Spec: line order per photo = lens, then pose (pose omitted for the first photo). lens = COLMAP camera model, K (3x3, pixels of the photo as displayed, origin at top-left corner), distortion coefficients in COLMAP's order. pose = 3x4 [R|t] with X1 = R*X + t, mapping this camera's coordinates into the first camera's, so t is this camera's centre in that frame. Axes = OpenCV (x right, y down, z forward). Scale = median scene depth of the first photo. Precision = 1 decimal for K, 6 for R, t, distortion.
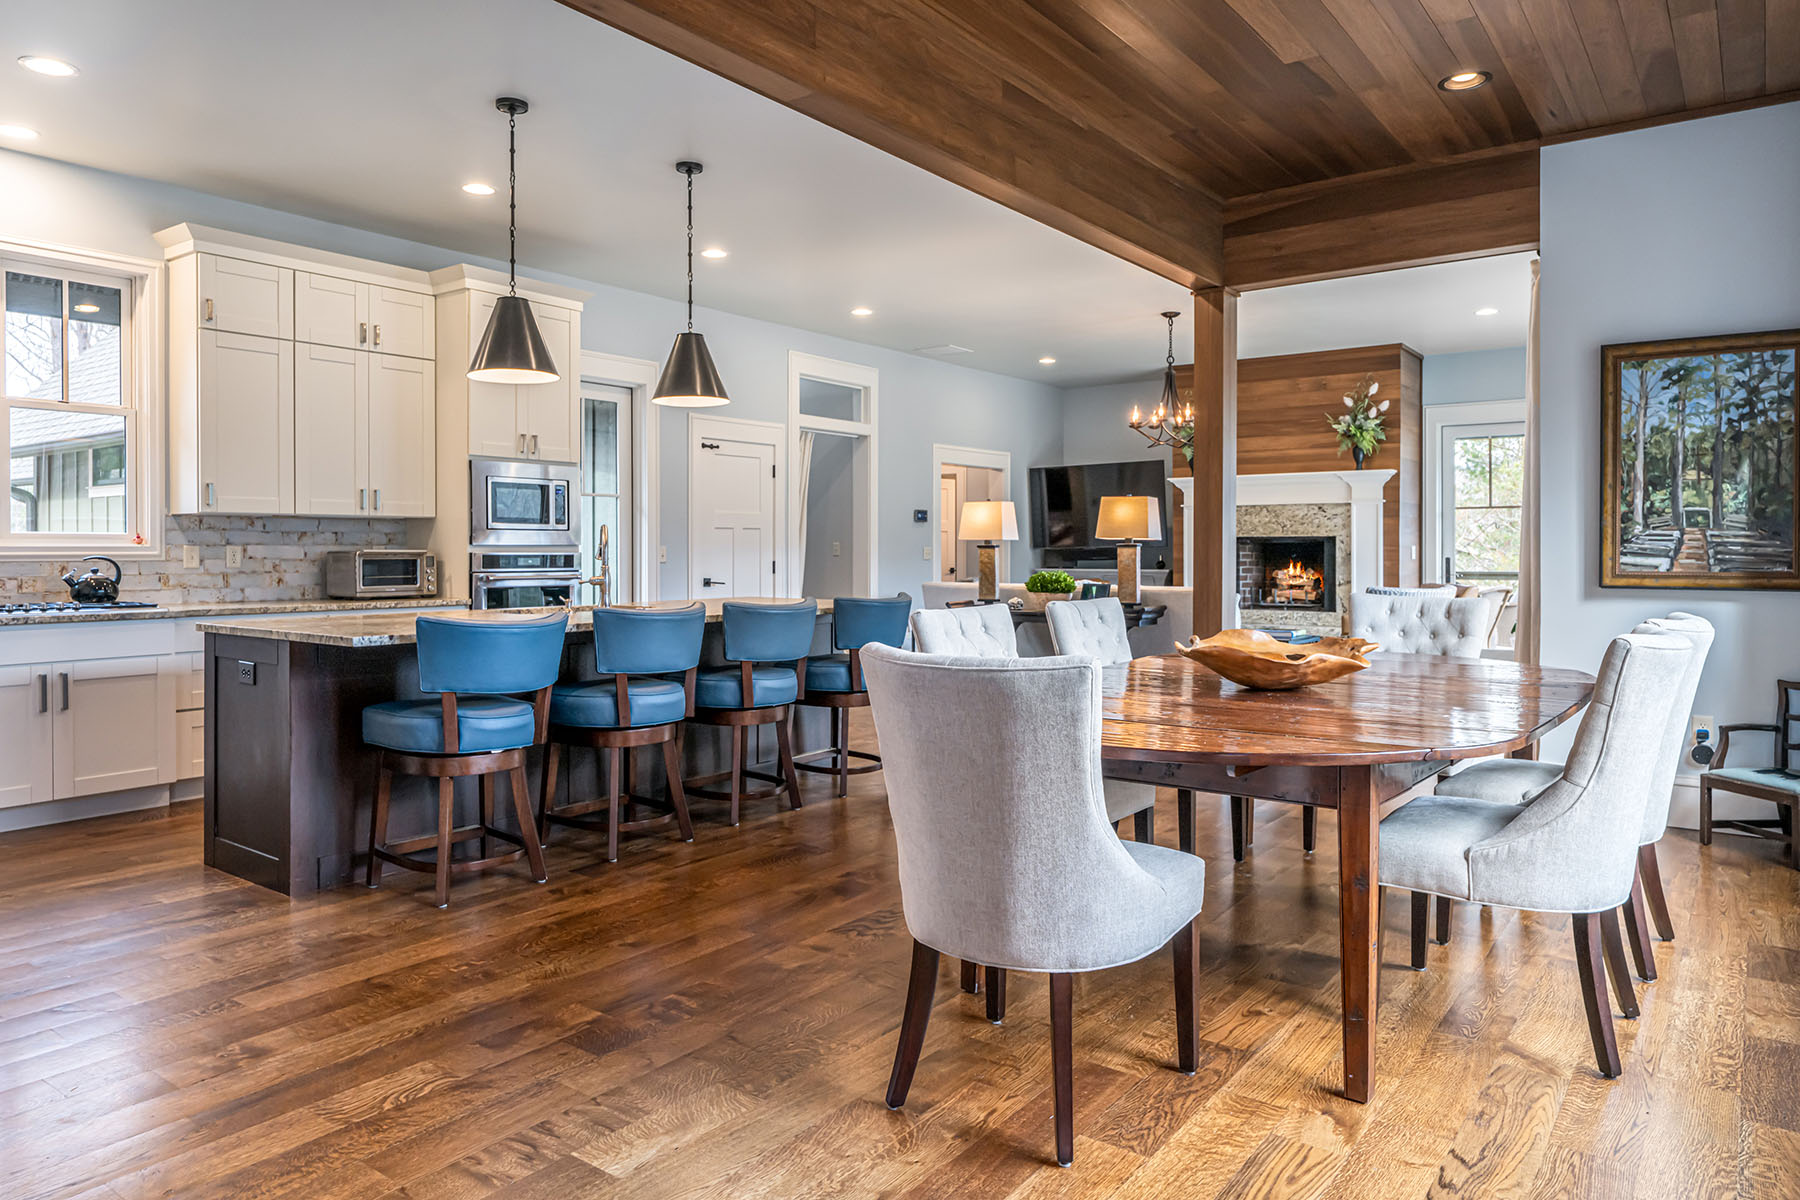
lens RADIAL K [[1202.2, 0, 917.2], [0, 1202.2, 554.4], [0, 0, 1]] dist [0.004419, -0.005600]
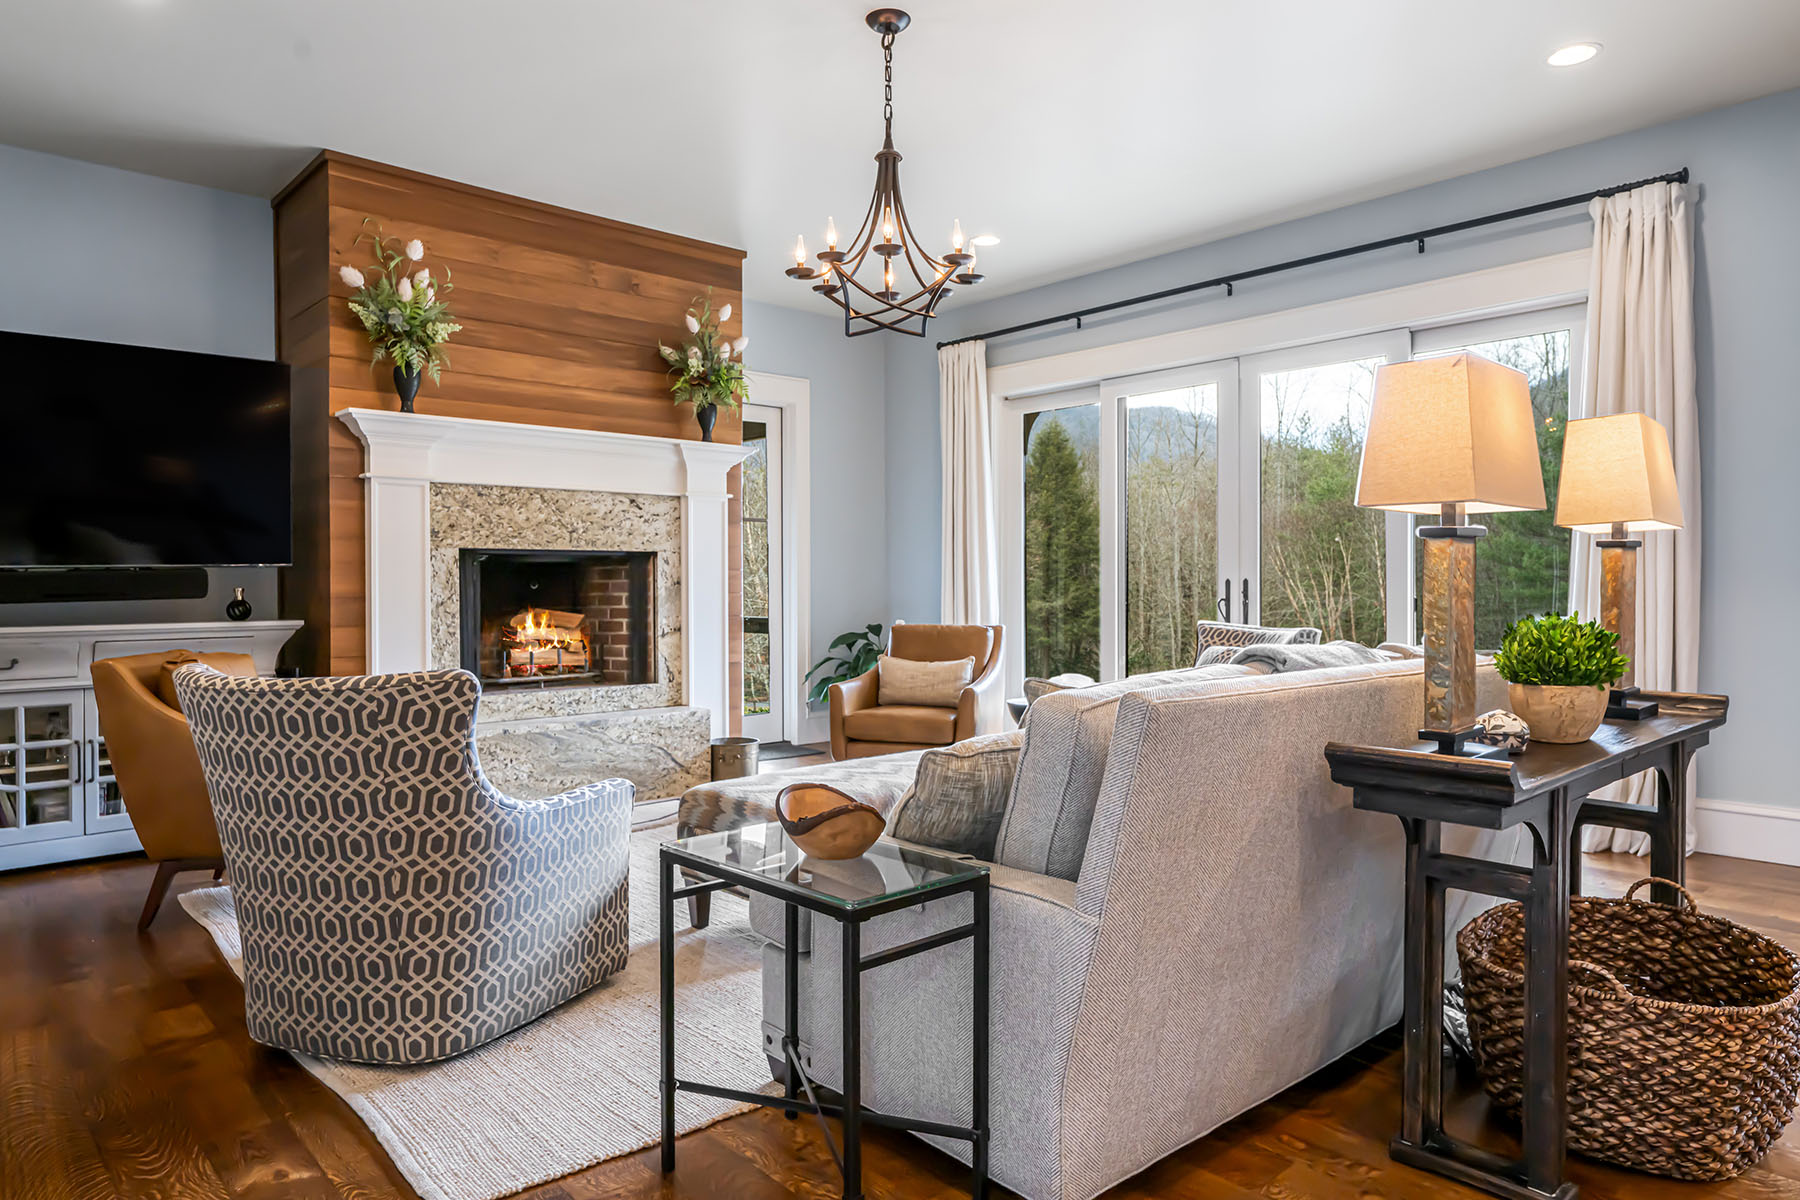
lens RADIAL K [[1100.6, 0, 933.8], [0, 1100.6, 589.5], [0, 0, 1]] dist [-0.004130, 0.000573]
pose [[0.166758, -0.004651, 0.985987, -0.153113], [0.008889, 0.999955, 0.003214, 0.002621], [-0.985958, 0.008228, 0.166792, 0.779228]]
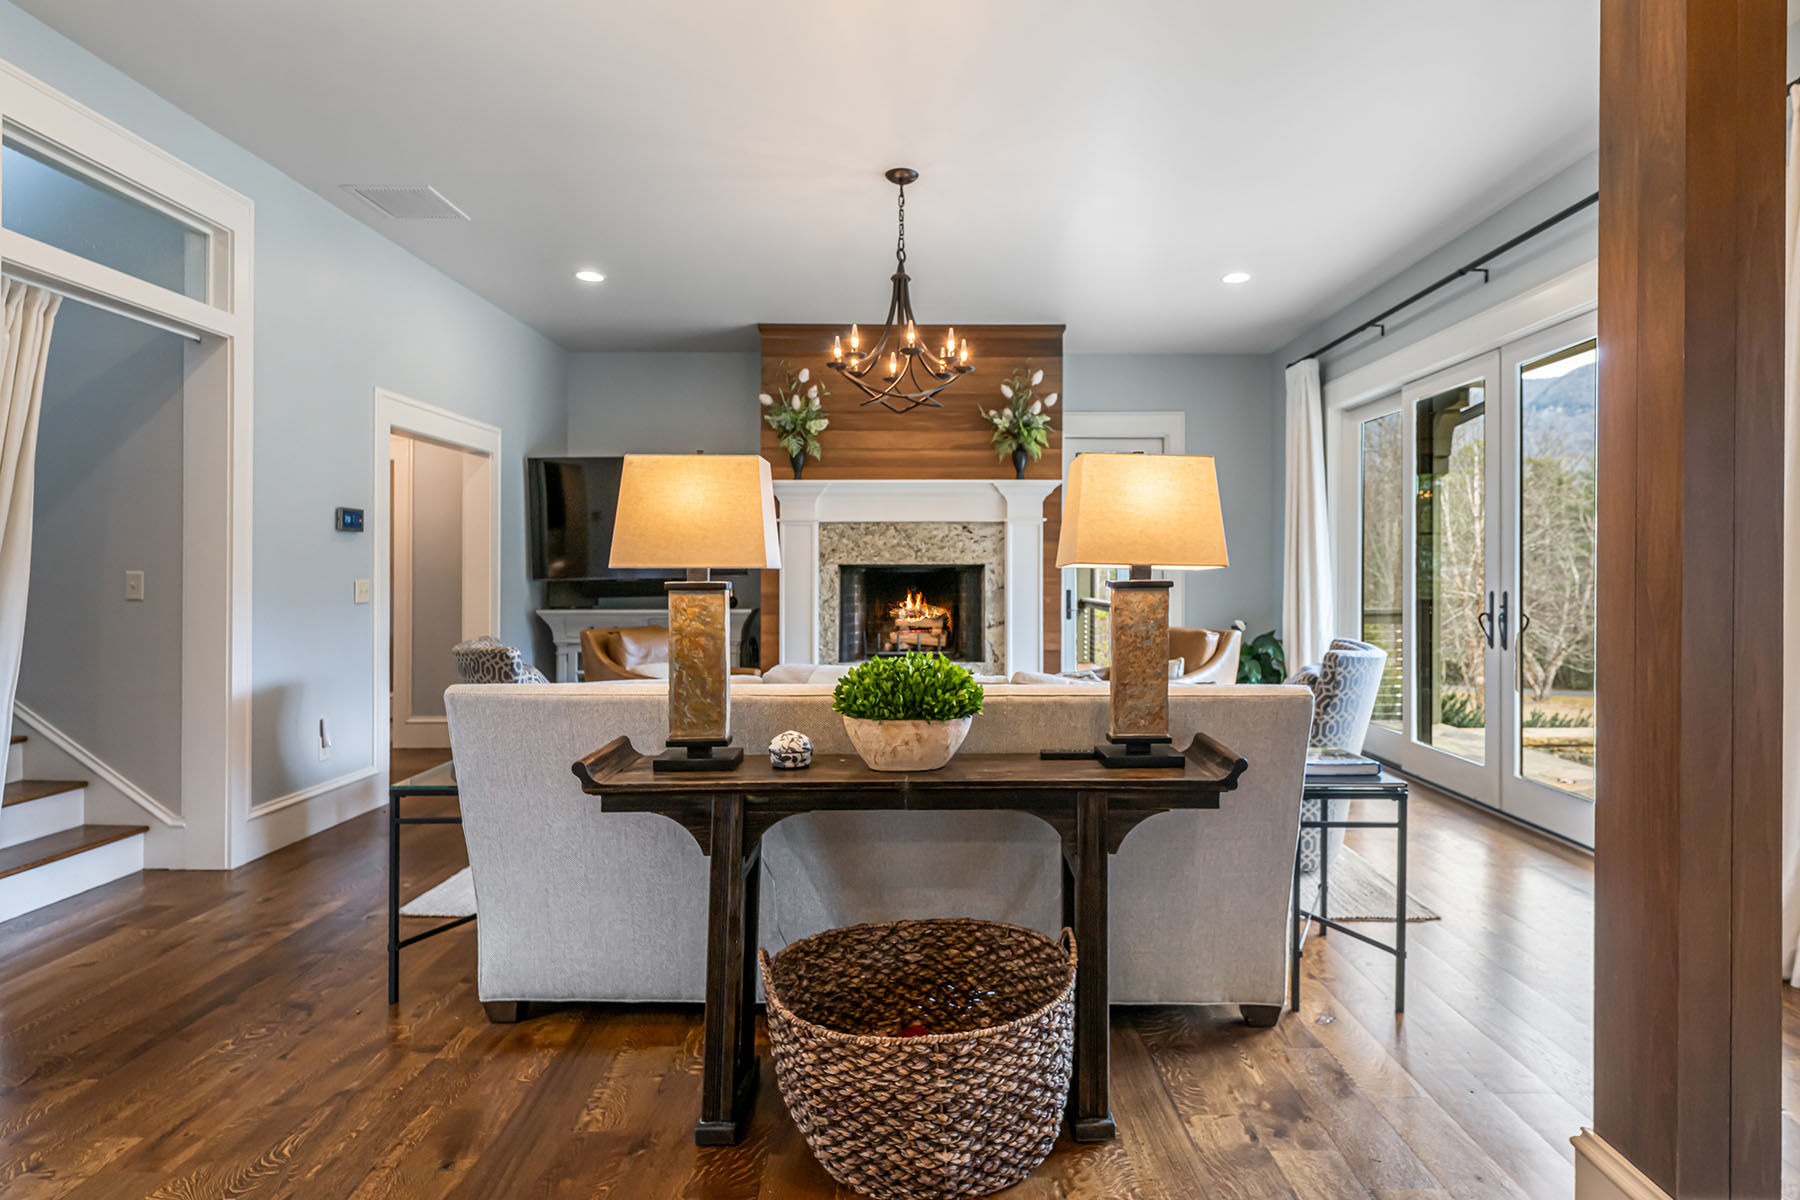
lens RADIAL K [[935.2, 0, 949.3], [0, 935.2, 570.6], [0, 0, 1]] dist [0.003672, -0.000458]
pose [[0.790656, 0.000943, 0.612259, -0.040482], [0.003212, 0.999979, -0.005687, -0.007518], [-0.612252, 0.006463, 0.790637, 0.535272]]
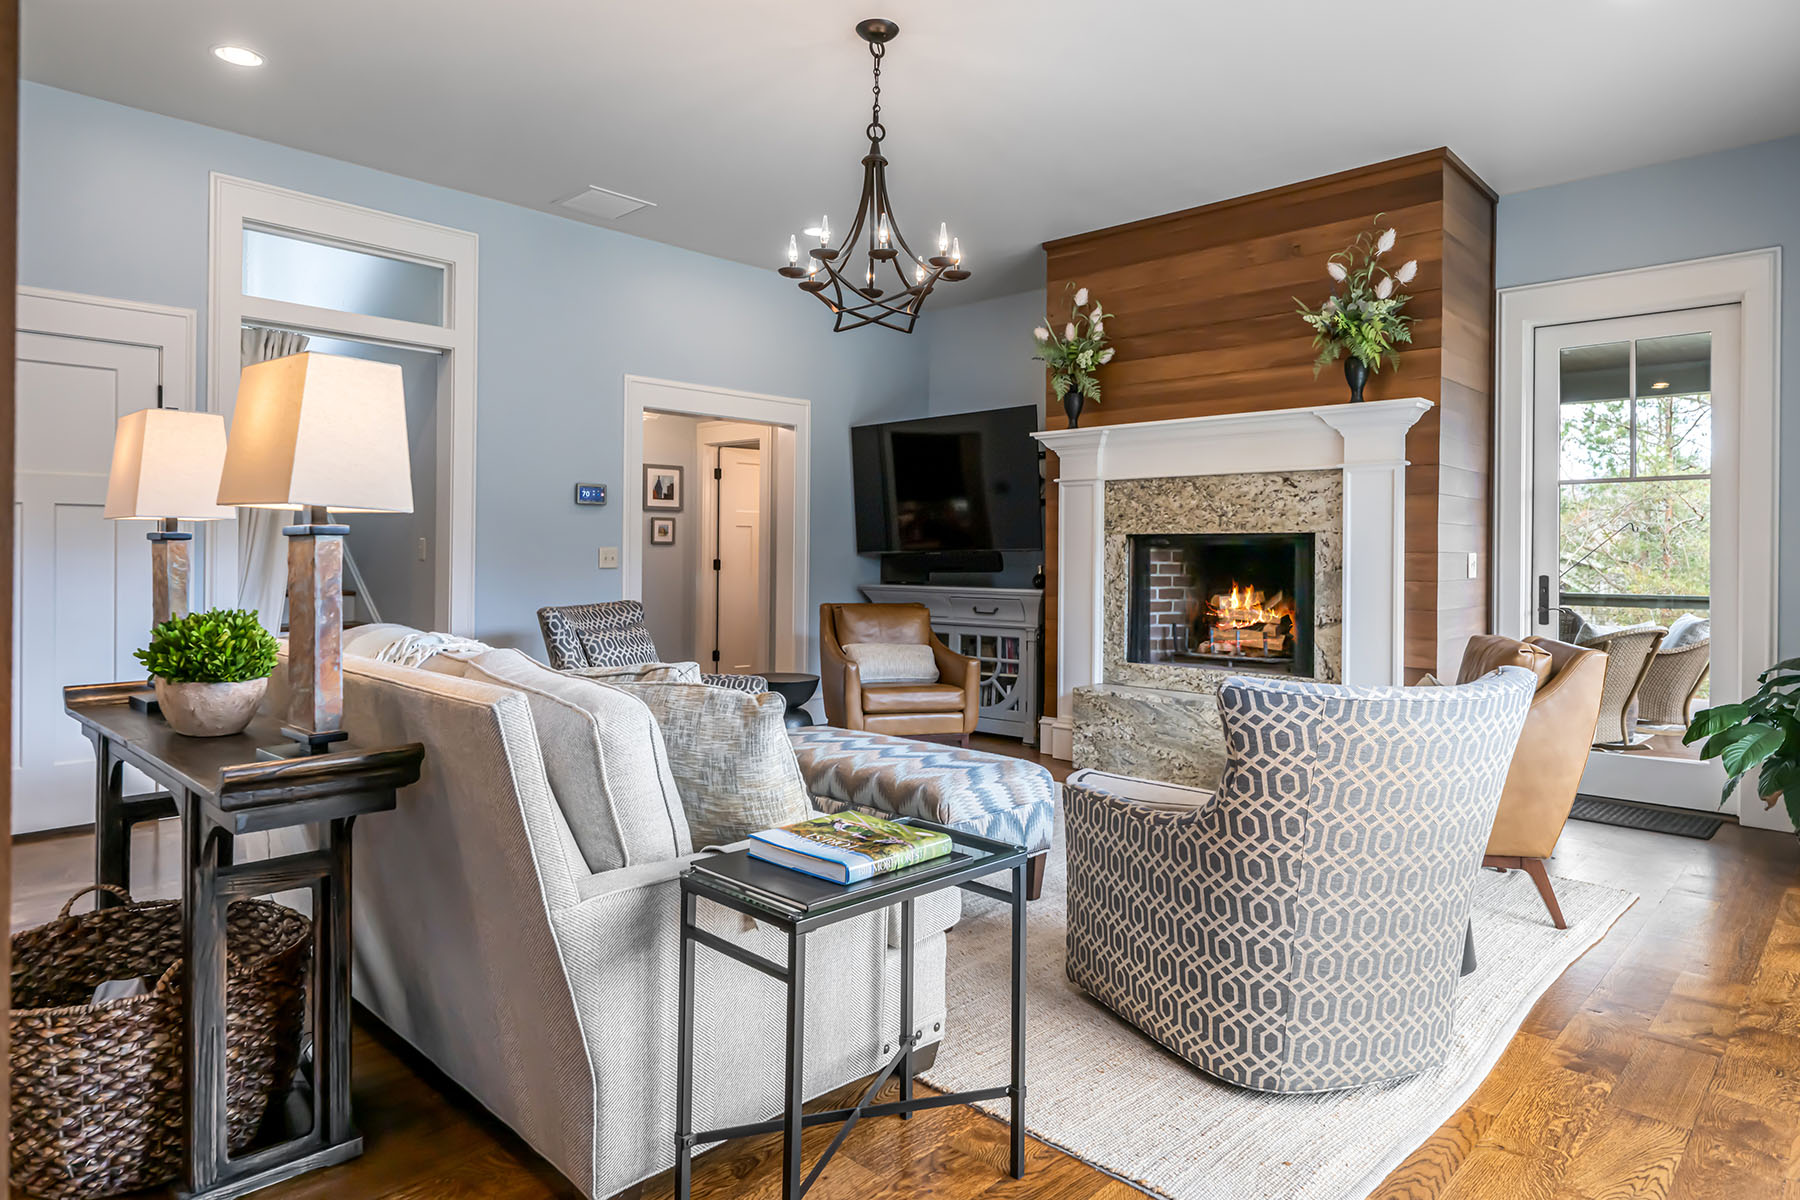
lens RADIAL K [[1100.6, 0, 896.4], [0, 1100.6, 554.3], [0, 0, 1]] dist [-0.004130, 0.000573]
pose [[0.990990, 0.009046, -0.133629, 0.231088], [-0.009865, 0.999936, -0.005470, -0.001247], [0.133571, 0.006739, 0.991016, 0.499432]]
